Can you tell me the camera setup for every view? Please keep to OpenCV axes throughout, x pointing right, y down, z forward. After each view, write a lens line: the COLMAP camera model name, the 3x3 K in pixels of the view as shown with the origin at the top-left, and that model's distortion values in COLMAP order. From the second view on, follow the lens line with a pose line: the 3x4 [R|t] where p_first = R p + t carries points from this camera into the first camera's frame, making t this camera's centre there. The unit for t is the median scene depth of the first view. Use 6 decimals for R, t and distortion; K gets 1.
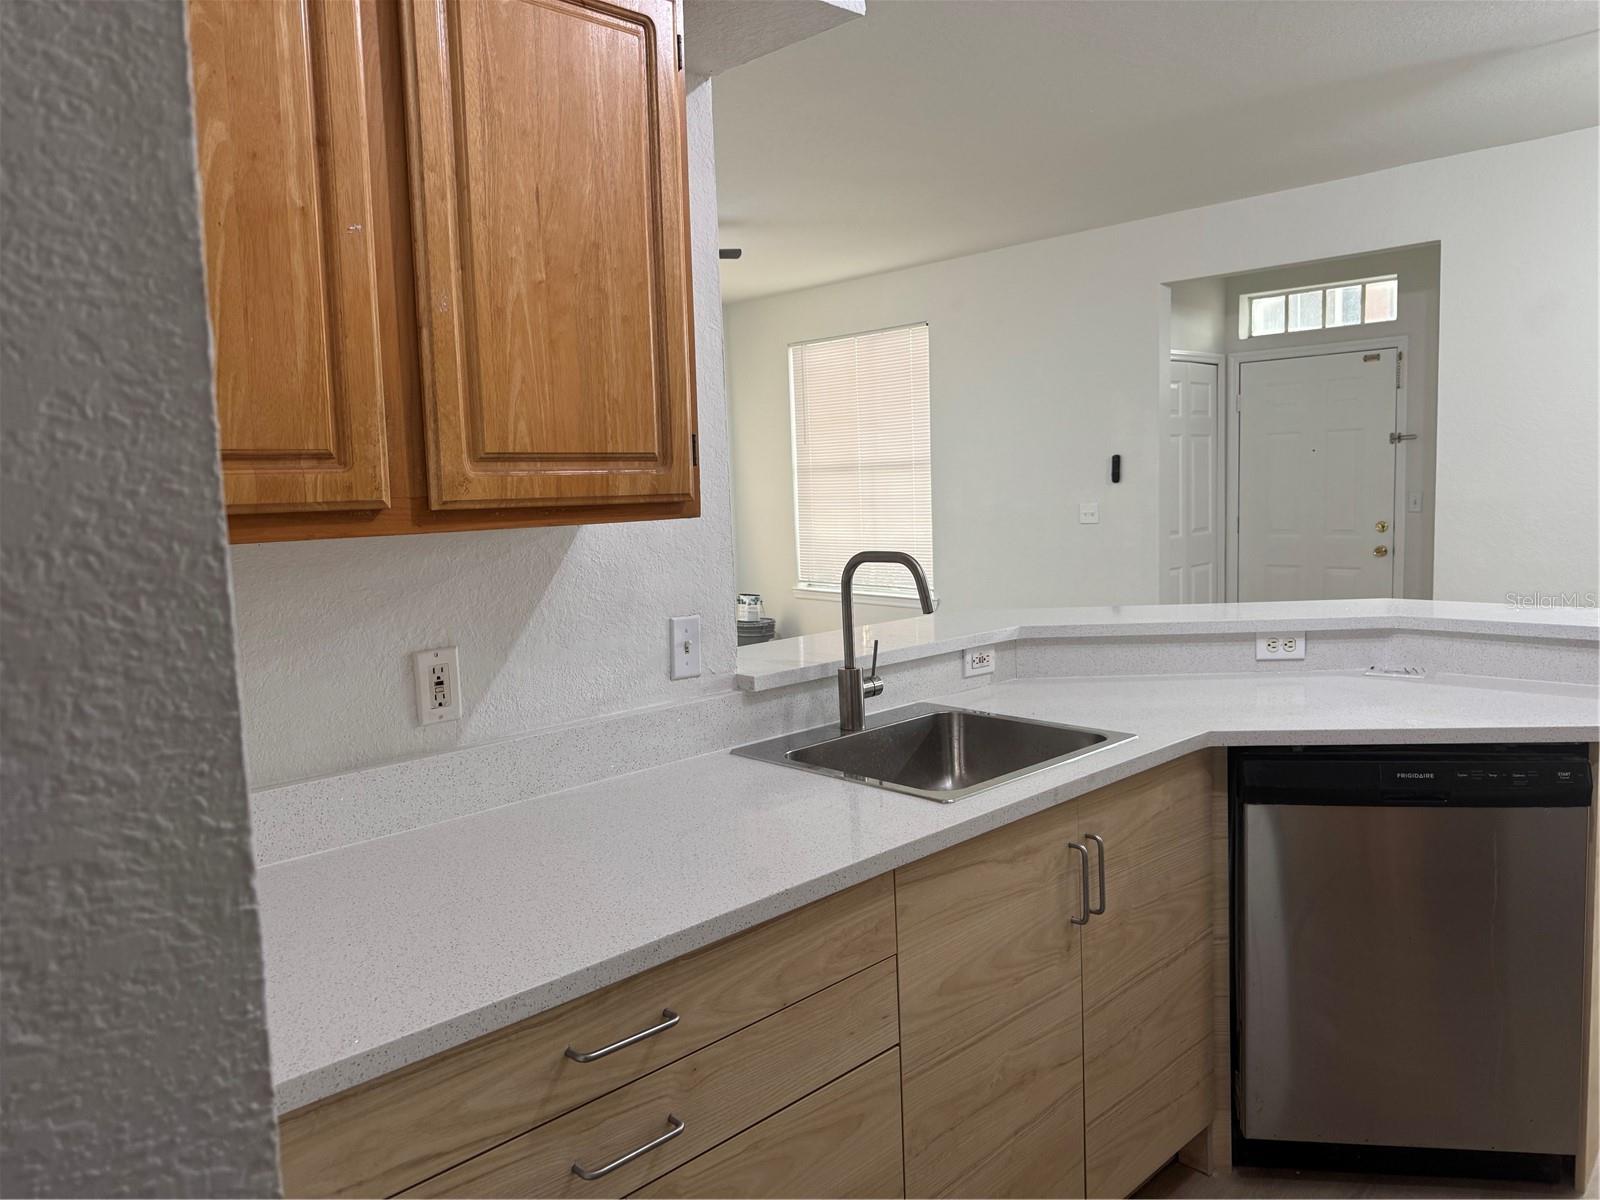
lens RADIAL K [[1125.0, 0, 791.7], [0, 1125.0, 596.3], [0, 0, 1]] dist [0.129718, -0.231052]
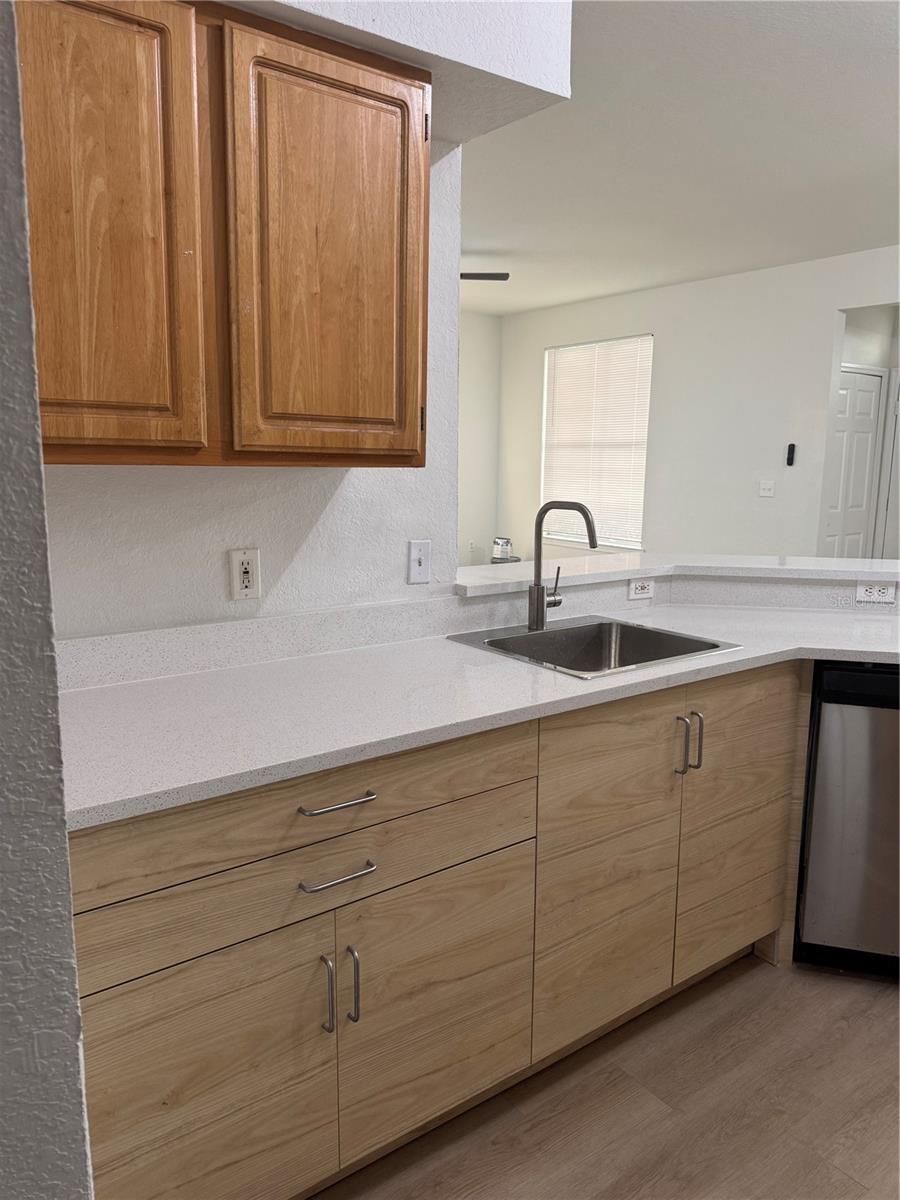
lens RADIAL K [[843.8, 0, 448.5], [0, 843.8, 605.0], [0, 0, 1]] dist [0.129718, -0.231052]
pose [[0.991111, 0.068039, -0.114324, 0.088369], [-0.059504, 0.995294, 0.076477, 0.020472], [0.118990, -0.068994, 0.990495, -0.069976]]
